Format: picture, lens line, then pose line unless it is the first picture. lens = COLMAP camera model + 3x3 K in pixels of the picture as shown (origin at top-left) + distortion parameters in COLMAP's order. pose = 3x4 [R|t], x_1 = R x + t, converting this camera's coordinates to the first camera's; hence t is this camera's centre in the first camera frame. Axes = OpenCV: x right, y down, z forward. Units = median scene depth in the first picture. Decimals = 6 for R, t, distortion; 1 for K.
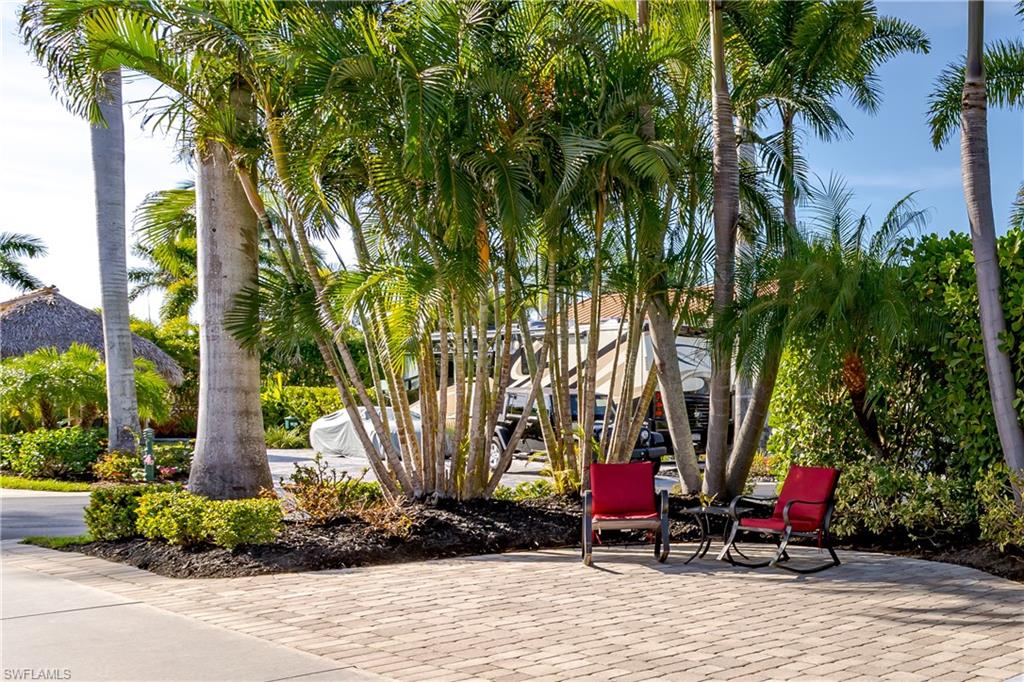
lens RADIAL K [[546.6, 0, 511.5], [0, 546.6, 373.0], [0, 0, 1]] dist [0.000551, -0.000136]
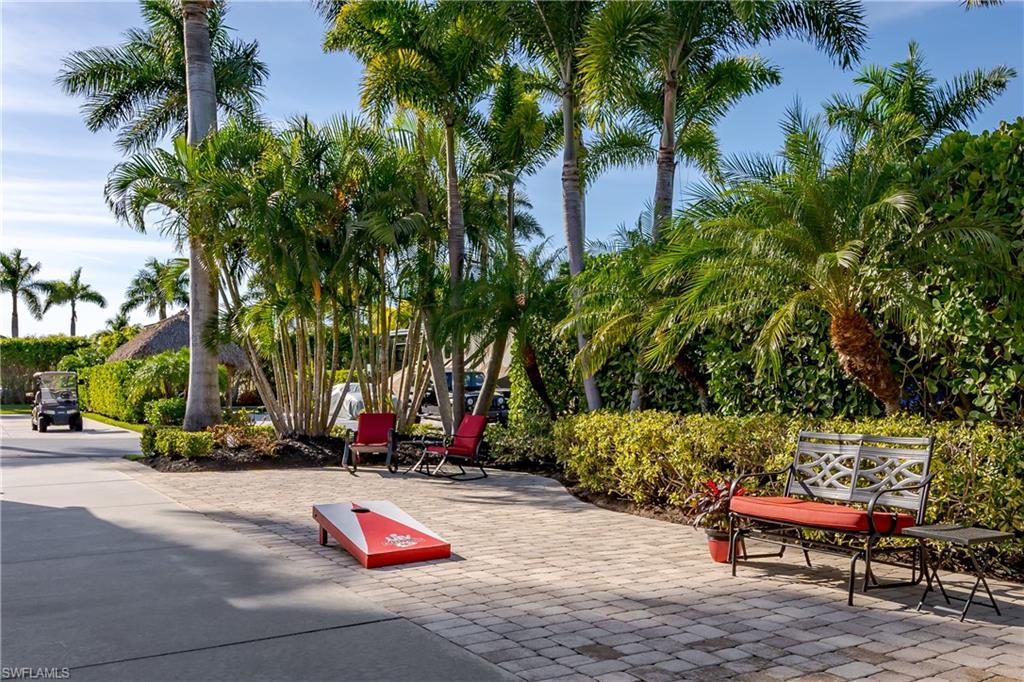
lens RADIAL K [[506.6, 0, 517.3], [0, 506.6, 338.1], [0, 0, 1]] dist [-0.001665, -0.000486]
pose [[0.964770, -0.035556, -0.260683, 0.969734], [0.027921, 0.999067, -0.032933, -0.000579], [0.261610, 0.024494, 0.964863, -0.359330]]
